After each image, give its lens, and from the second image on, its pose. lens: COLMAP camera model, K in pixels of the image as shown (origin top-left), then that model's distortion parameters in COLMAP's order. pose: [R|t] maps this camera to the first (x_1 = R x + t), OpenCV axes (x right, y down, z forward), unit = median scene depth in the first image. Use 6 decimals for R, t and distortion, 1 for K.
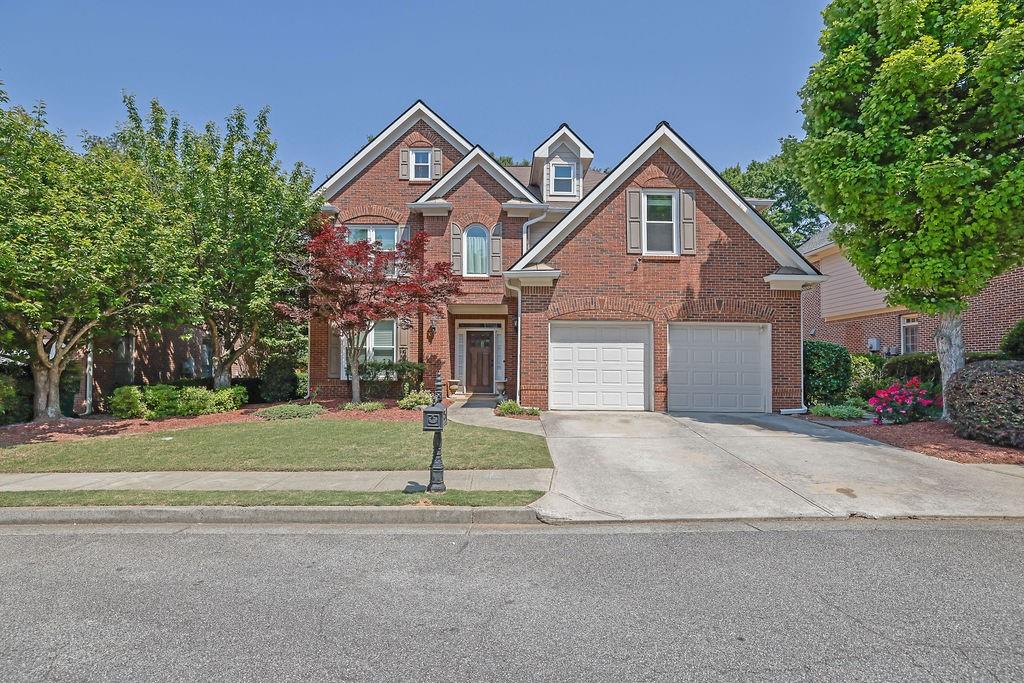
lens RADIAL K [[522.3, 0, 511.8], [0, 522.3, 370.6], [0, 0, 1]] dist [-0.023994, -0.000040]
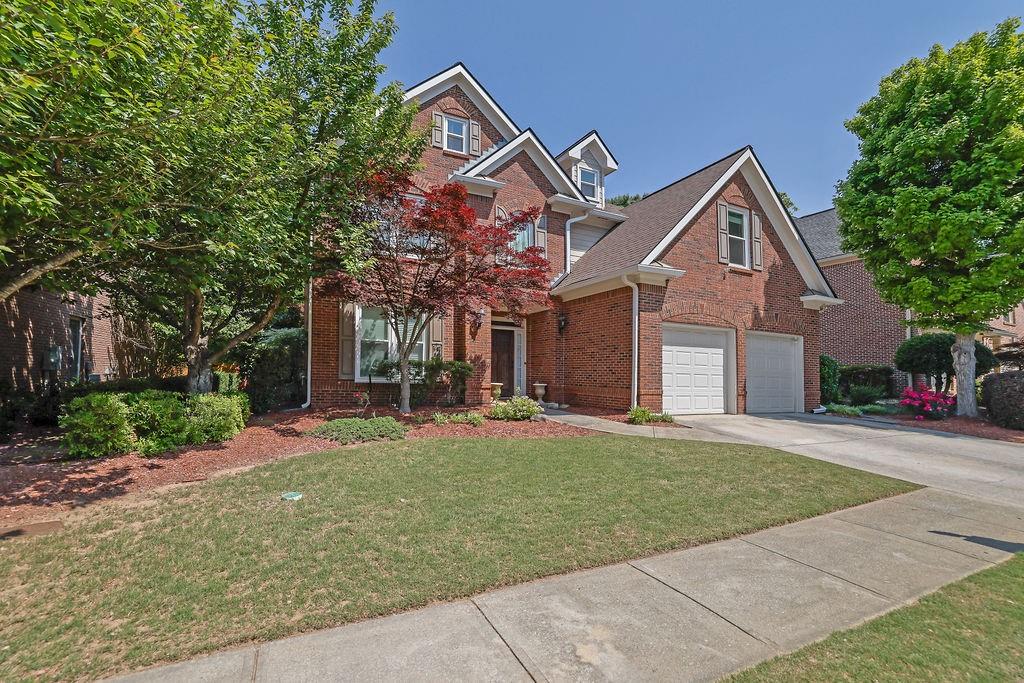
lens RADIAL K [[449.1, 0, 512.5], [0, 449.1, 357.9], [0, 0, 1]] dist [-0.030481, 0.000085]
pose [[0.896515, 0.028234, 0.442112, -0.527596], [-0.013258, 0.999230, -0.036929, 0.003791], [-0.442814, 0.027246, 0.896199, 0.386286]]
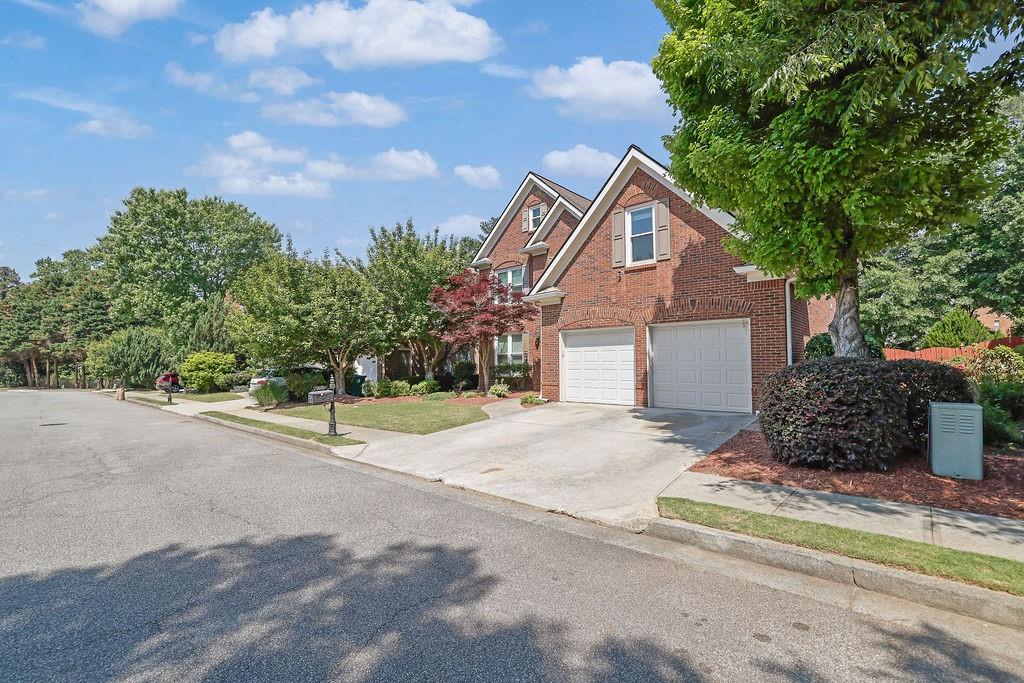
lens RADIAL K [[453.5, 0, 510.5], [0, 453.5, 365.4], [0, 0, 1]] dist [-0.023977, 0.000057]
pose [[0.736126, -0.013480, -0.676710, 0.719289], [0.011867, 0.999905, -0.007009, -0.005123], [0.676740, -0.002871, 0.736216, 0.109203]]
